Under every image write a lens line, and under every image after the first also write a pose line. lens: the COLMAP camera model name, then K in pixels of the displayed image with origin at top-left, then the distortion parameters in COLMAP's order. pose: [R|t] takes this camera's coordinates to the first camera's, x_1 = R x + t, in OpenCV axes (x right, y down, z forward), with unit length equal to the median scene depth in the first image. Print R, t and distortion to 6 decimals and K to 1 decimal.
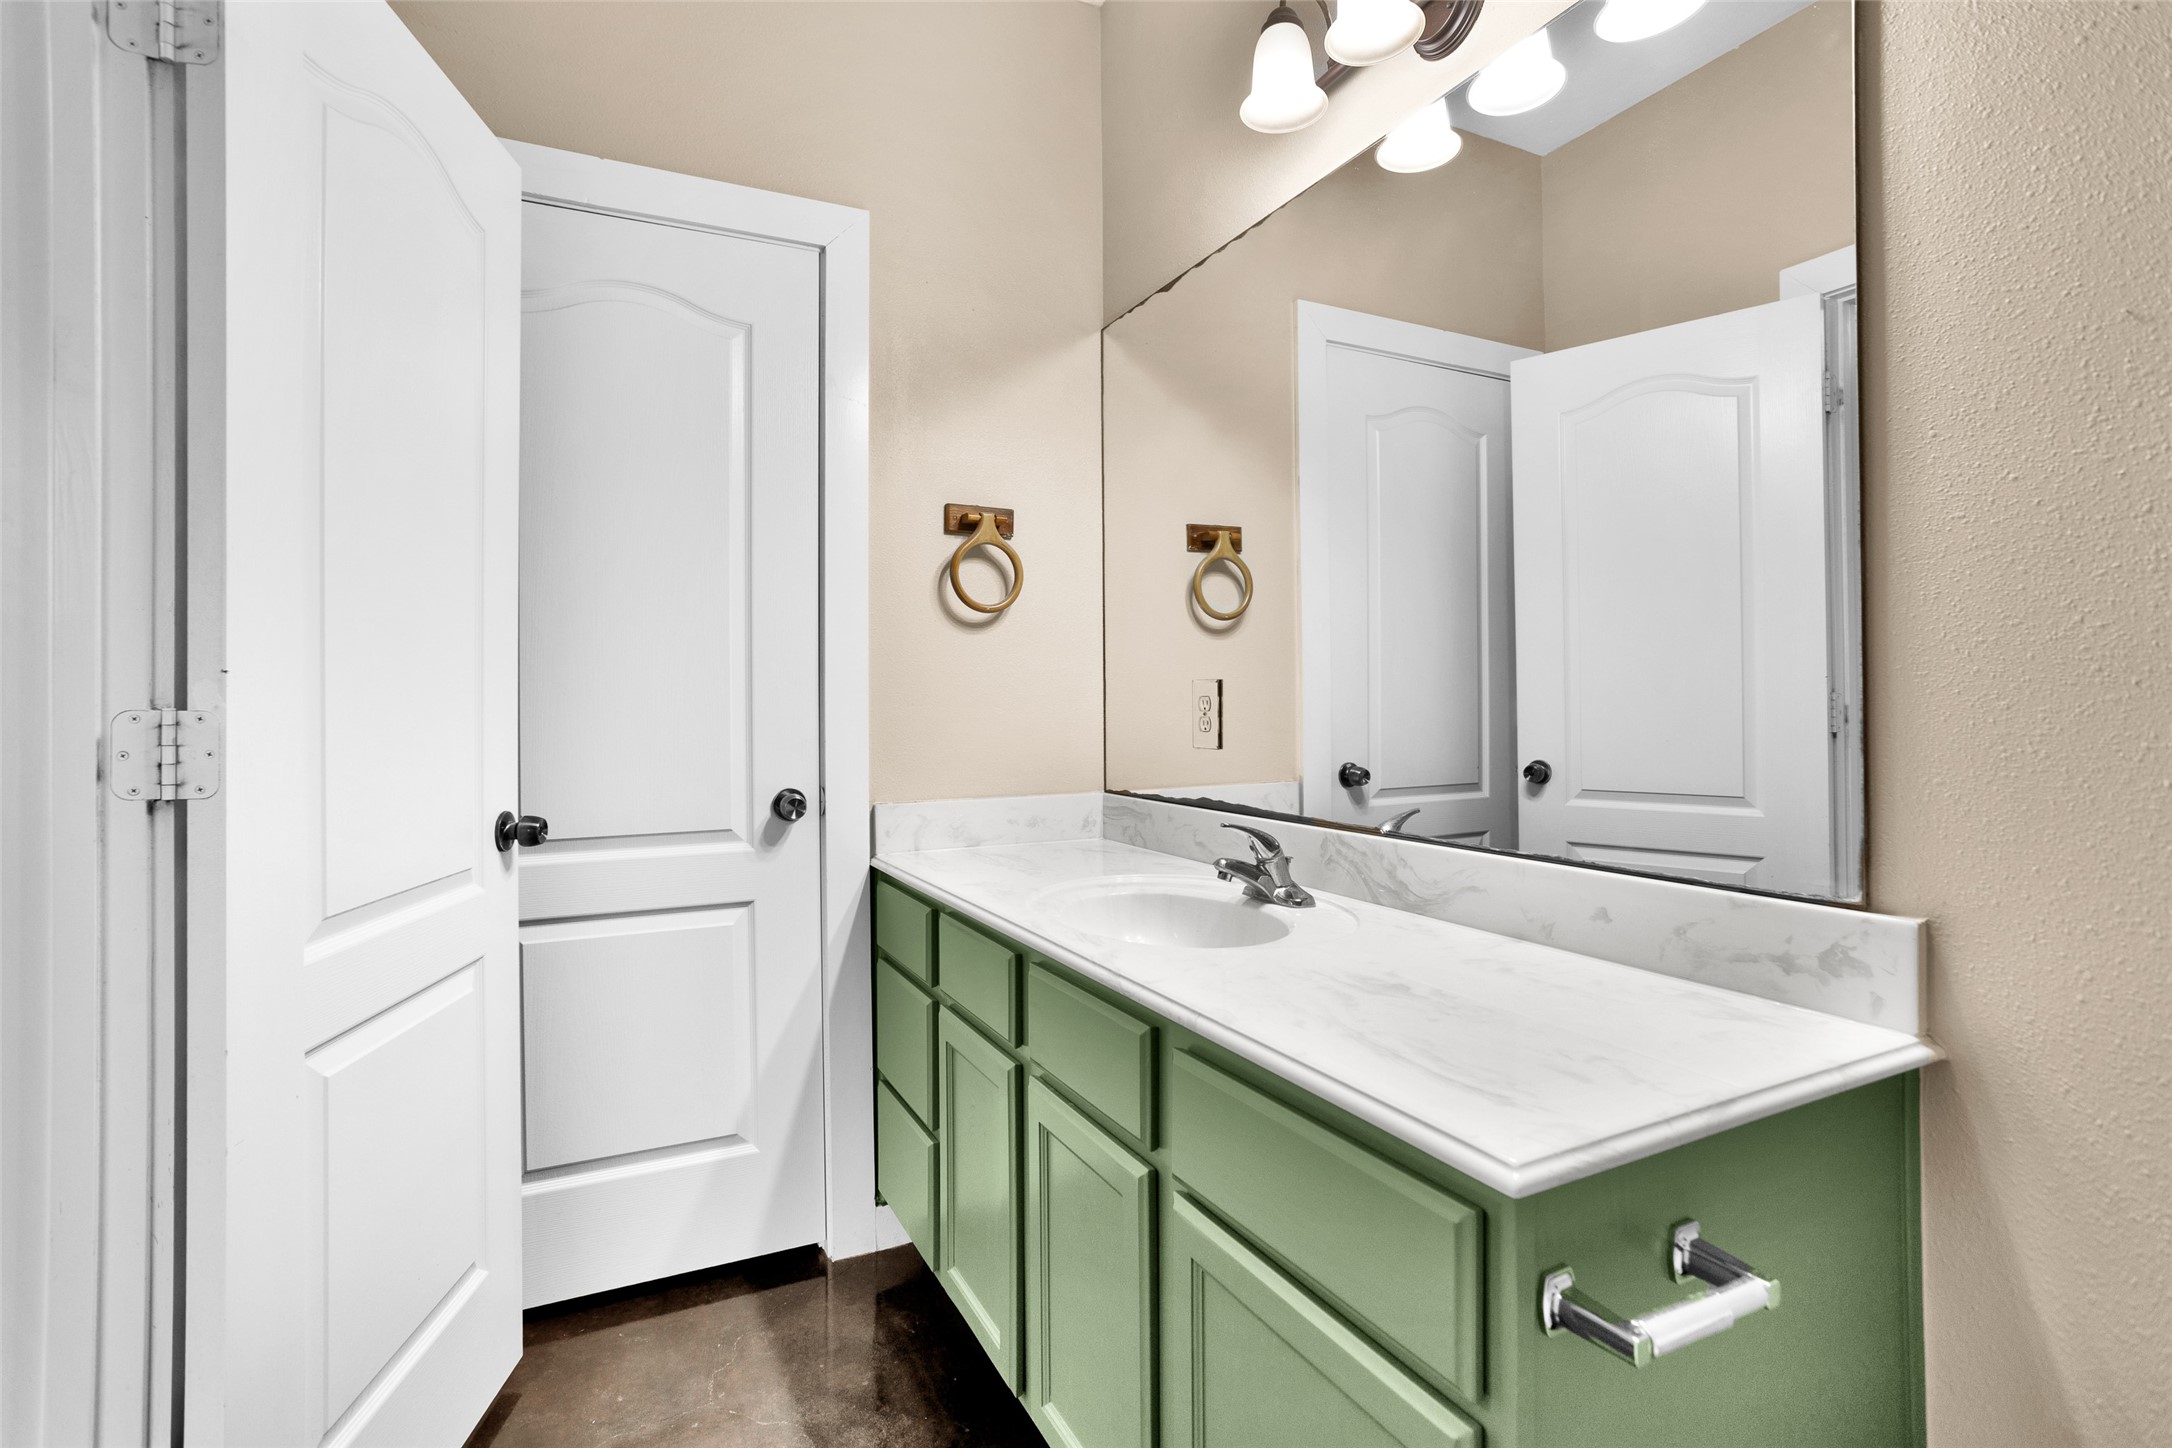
lens RADIAL K [[1056.5, 0, 1080.4], [0, 1056.5, 687.4], [0, 0, 1]] dist [-0.028371, 0.004666]
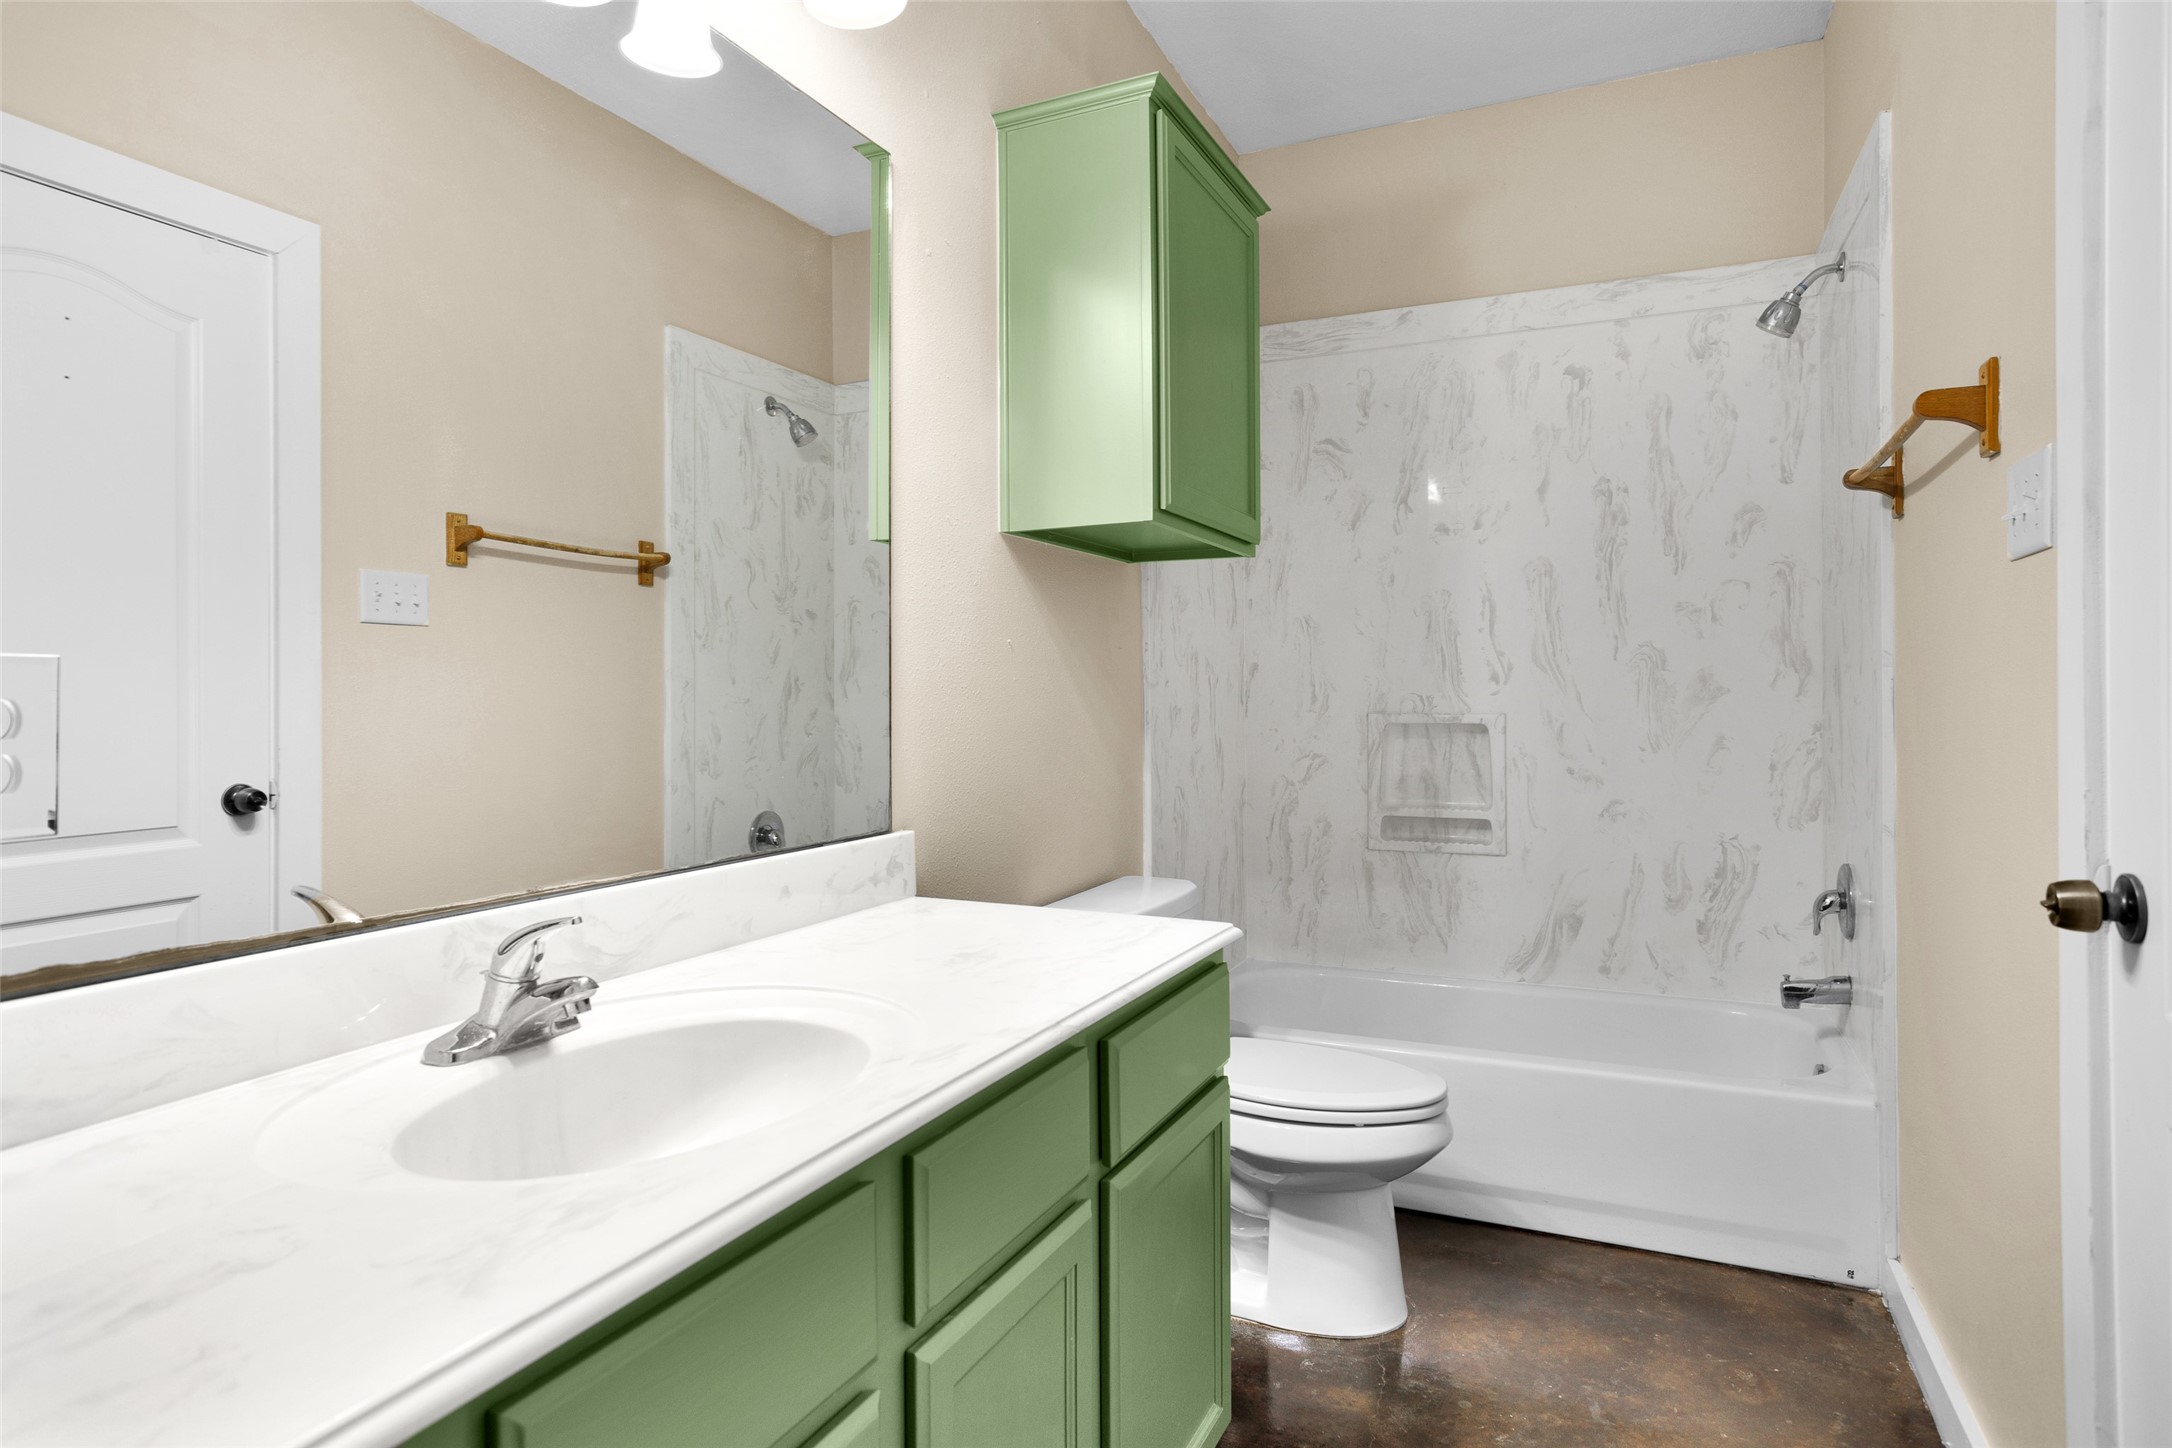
lens RADIAL K [[1216.0, 0, 1087.3], [0, 1216.0, 710.9], [0, 0, 1]] dist [0.002469, 0.000091]
pose [[-0.626269, 0.004784, 0.779592, -0.422521], [0.002422, 0.999988, -0.004190, 0.016843], [-0.779603, -0.000736, -0.626274, 0.915254]]
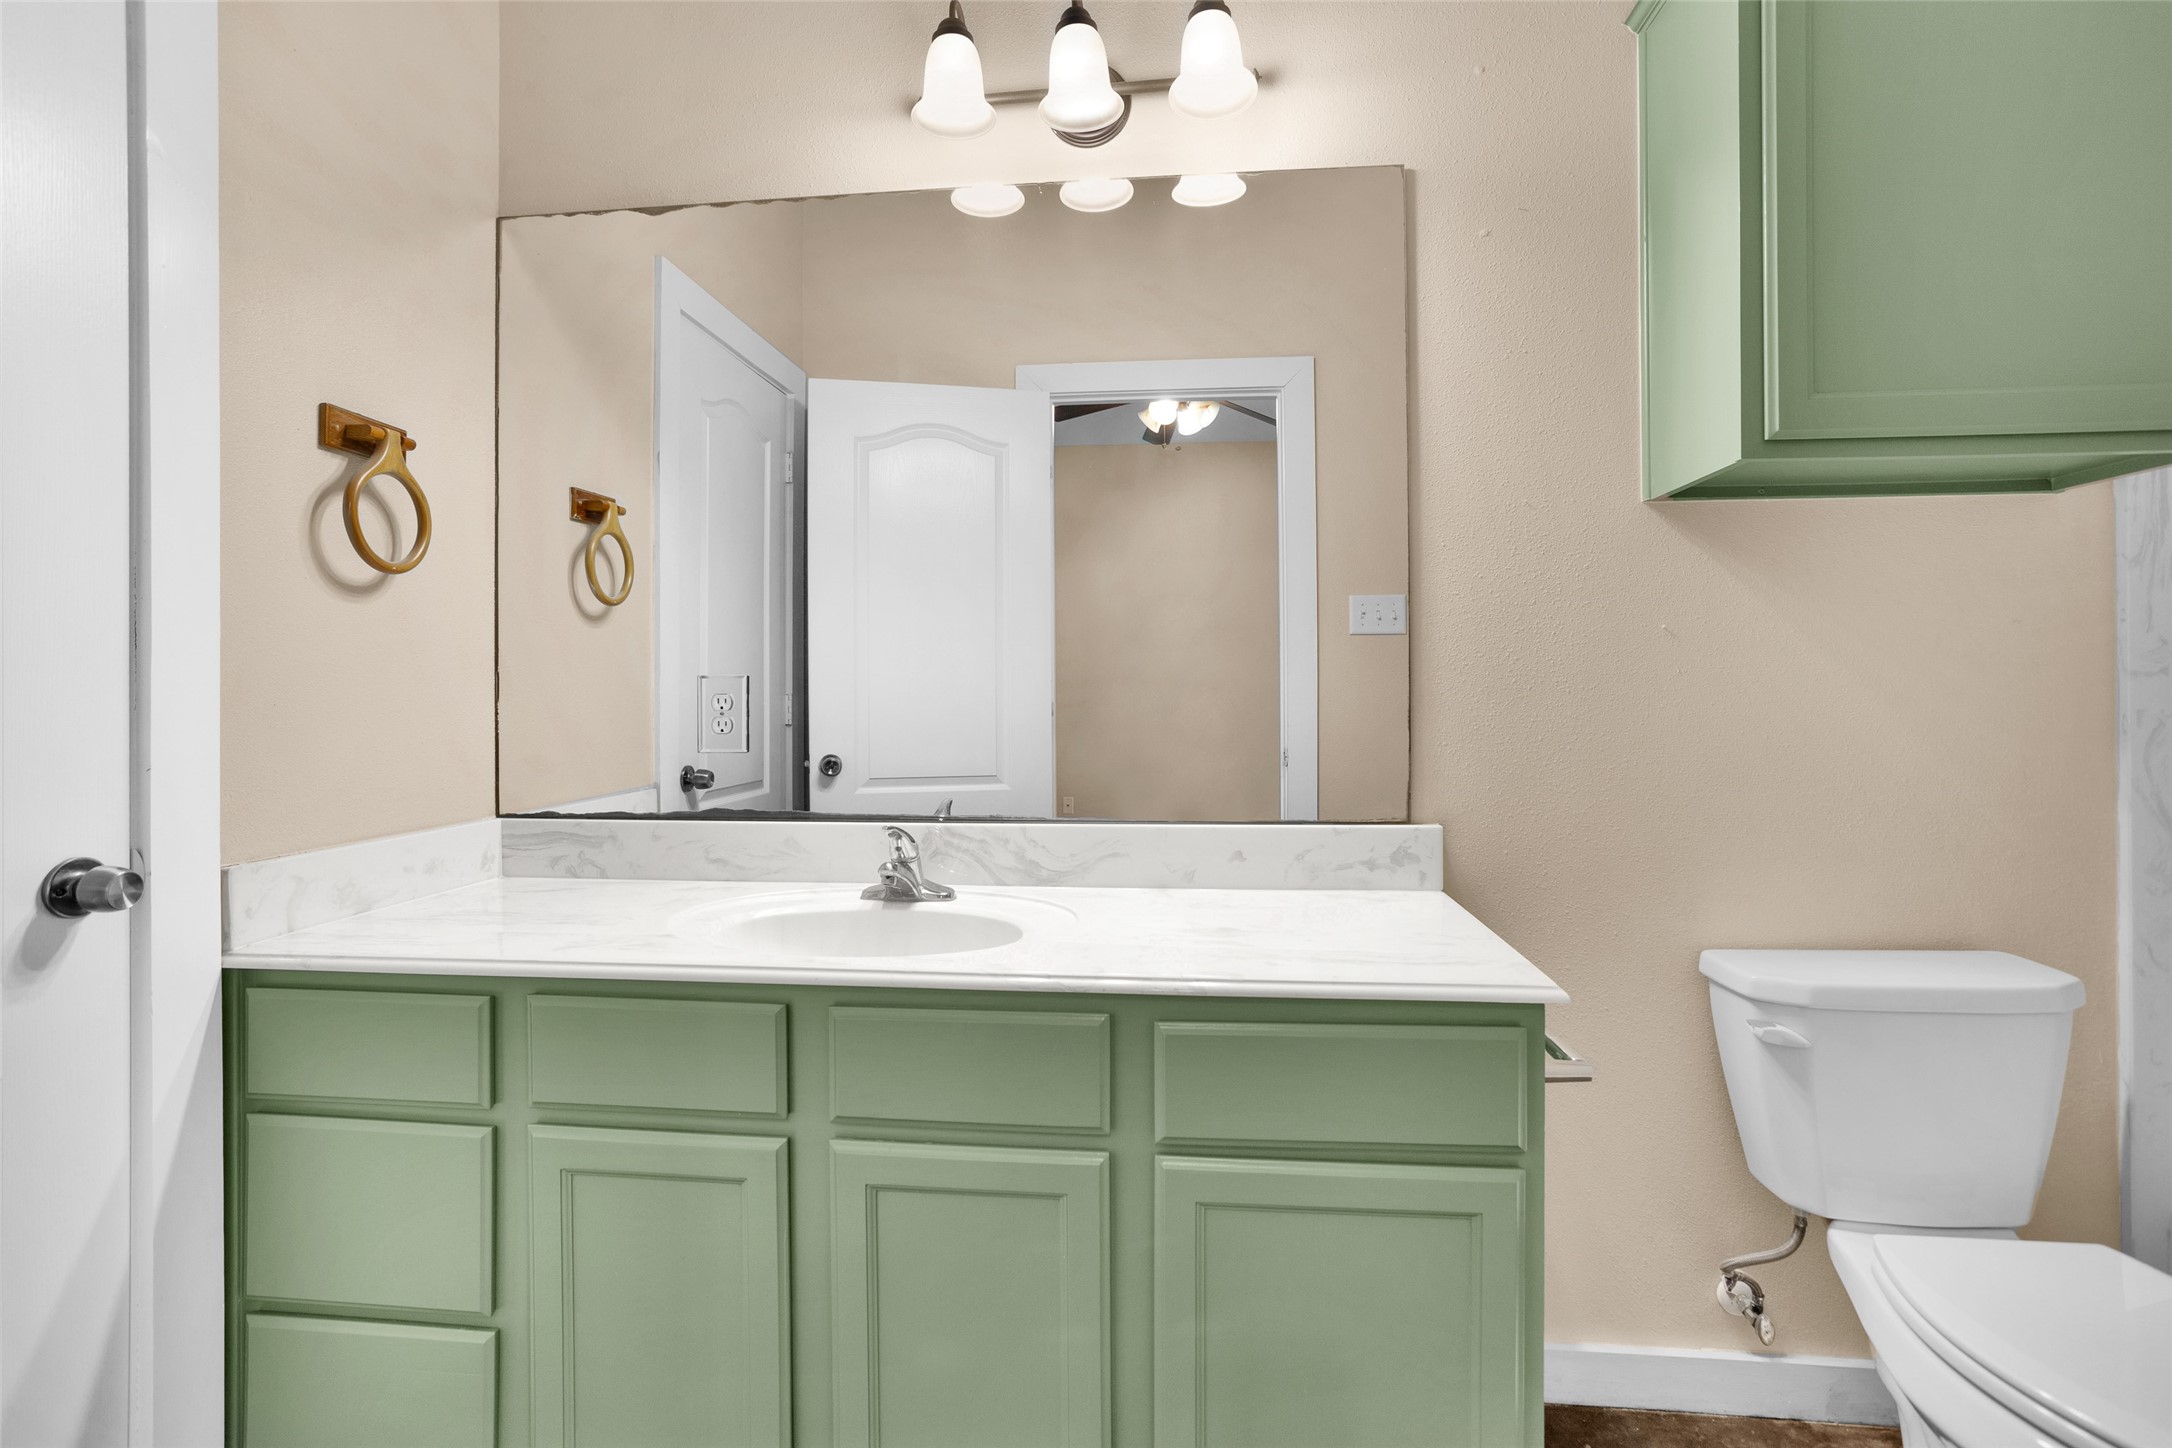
lens RADIAL K [[1056.5, 0, 1085.0], [0, 1056.5, 689.1], [0, 0, 1]] dist [-0.028371, 0.004666]
pose [[0.535670, 0.006879, 0.844399, -0.443267], [-0.007817, 0.999964, -0.003188, 0.004559], [-0.844391, -0.004893, 0.535705, 0.255895]]
